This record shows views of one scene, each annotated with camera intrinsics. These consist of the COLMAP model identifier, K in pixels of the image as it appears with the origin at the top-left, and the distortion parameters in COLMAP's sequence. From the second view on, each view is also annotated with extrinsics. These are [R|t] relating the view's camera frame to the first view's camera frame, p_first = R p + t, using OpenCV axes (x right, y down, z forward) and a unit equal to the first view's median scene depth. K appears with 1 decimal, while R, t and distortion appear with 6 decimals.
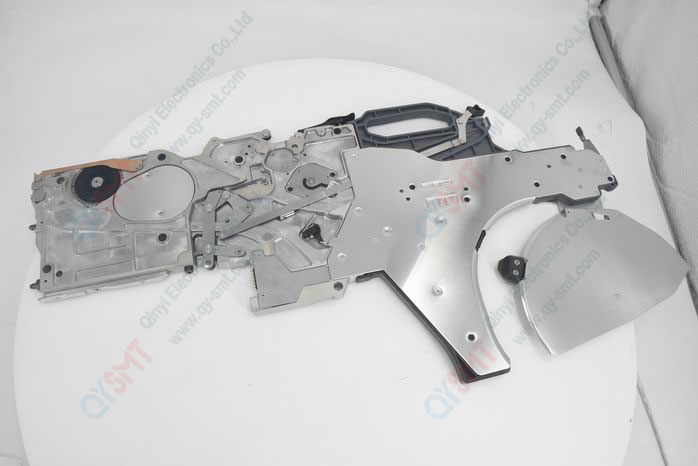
lens RADIAL K [[482.7, 0, 349.0], [0, 482.7, 233.0], [0, 0, 1]] dist [-0.145495, 0.076210]
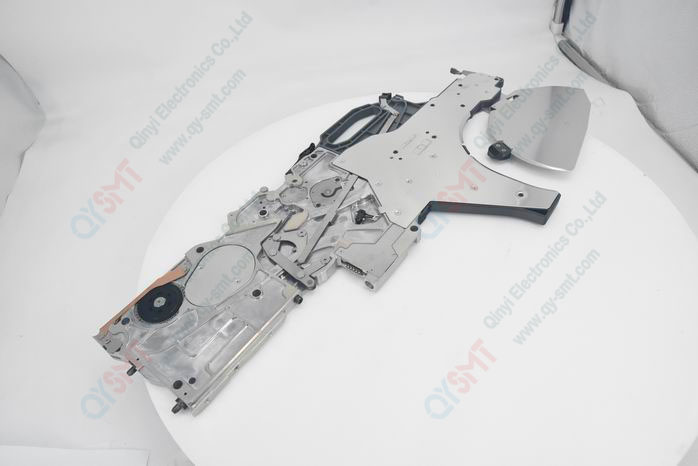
lens RADIAL K [[482.7, 0, 349.0], [0, 482.7, 233.0], [0, 0, 1]] dist [-0.145495, 0.076210]
pose [[0.762346, -0.551942, 0.337917, -0.485765], [0.629463, 0.753685, -0.189036, 0.216567], [-0.150346, 0.356818, 0.921996, -0.027613]]
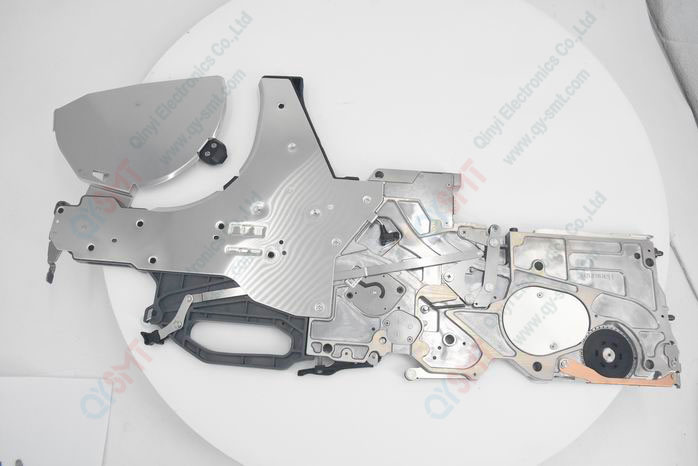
lens RADIAL K [[482.7, 0, 349.0], [0, 482.7, 233.0], [0, 0, 1]] dist [-0.145495, 0.076210]
pose [[-0.954841, -0.292732, 0.050862, -0.045148], [0.250238, -0.700020, 0.668844, -0.648879], [-0.160188, 0.651367, 0.741661, 0.272401]]
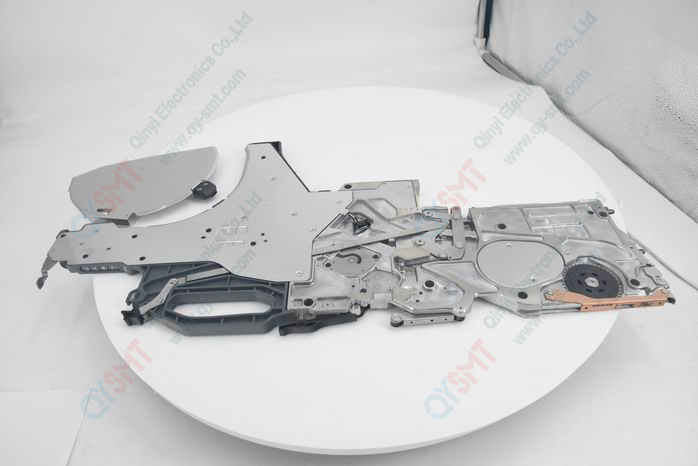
lens RADIAL K [[482.7, 0, 349.0], [0, 482.7, 233.0], [0, 0, 1]] dist [-0.145495, 0.076210]
pose [[-0.977277, -0.135750, 0.162791, -0.220297], [0.194941, -0.274066, 0.941746, -0.989622], [-0.083227, 0.952082, 0.294302, 0.680248]]
